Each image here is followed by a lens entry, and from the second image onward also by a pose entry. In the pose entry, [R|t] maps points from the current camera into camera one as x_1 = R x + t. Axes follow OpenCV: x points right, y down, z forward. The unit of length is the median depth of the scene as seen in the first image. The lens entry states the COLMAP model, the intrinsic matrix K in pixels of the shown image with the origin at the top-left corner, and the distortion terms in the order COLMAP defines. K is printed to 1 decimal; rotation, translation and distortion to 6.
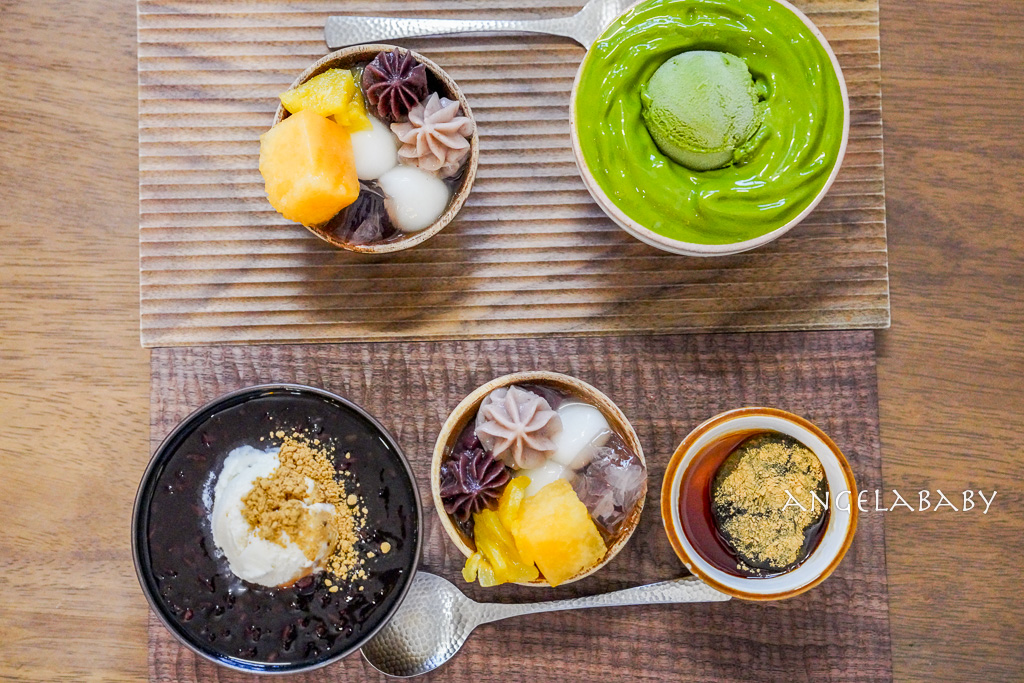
lens RADIAL K [[1661.5, 0, 512.0], [0, 1661.5, 341.5], [0, 0, 1]] dist [0.100451, 0.017883]
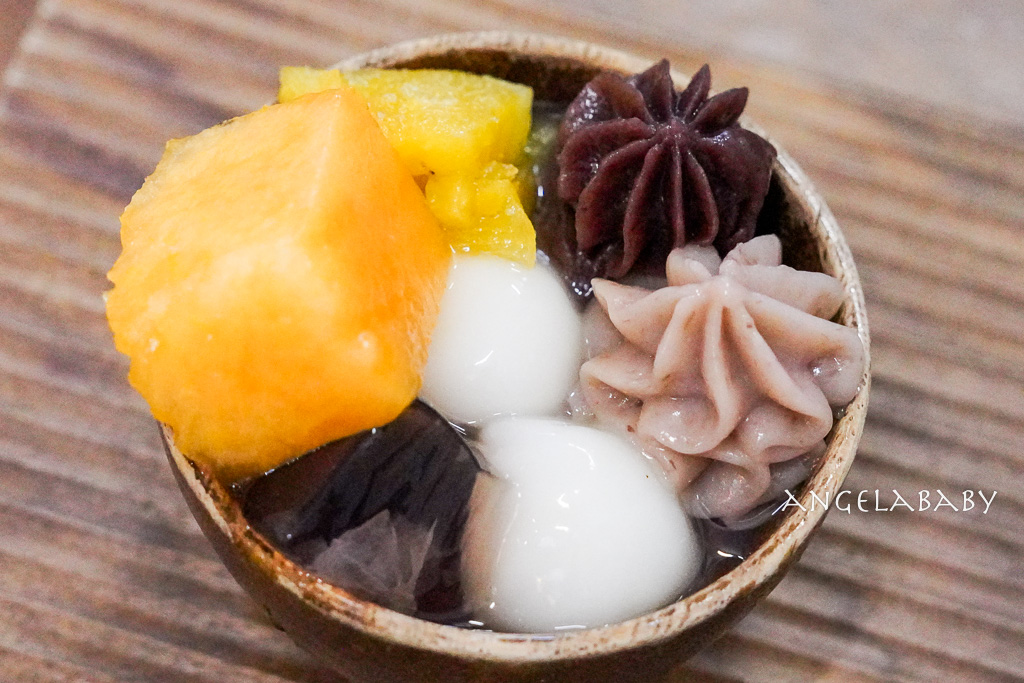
lens RADIAL K [[2560.6, 0, 512.0], [0, 2560.6, 341.5], [0, 0, 1]] dist [0.032998, 0.087103]
pose [[0.922622, 0.375085, -0.089886, -0.040841], [-0.384037, 0.871687, -0.304431, 0.022007], [-0.035835, 0.315395, 0.948284, 0.572819]]
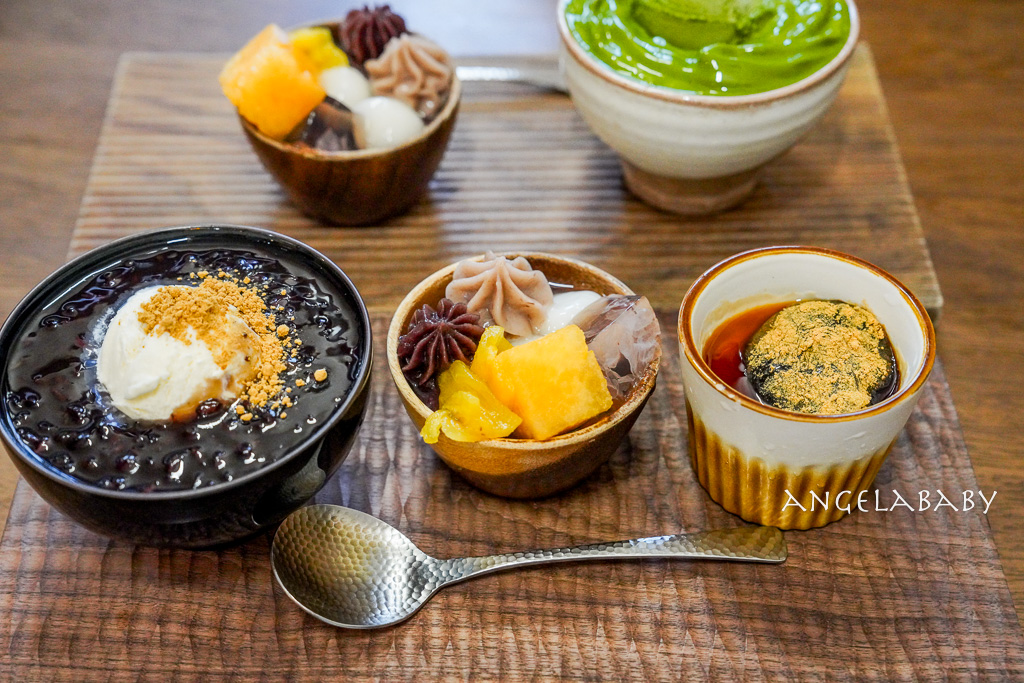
lens RADIAL K [[1577.8, 0, 512.0], [0, 1577.8, 341.5], [0, 0, 1]] dist [0.036921, 0.442777]
pose [[0.999921, 0.001590, -0.012485, 0.019711], [-0.009303, 0.761502, -0.648096, 0.551924], [0.008477, 0.648161, 0.761456, 0.418812]]
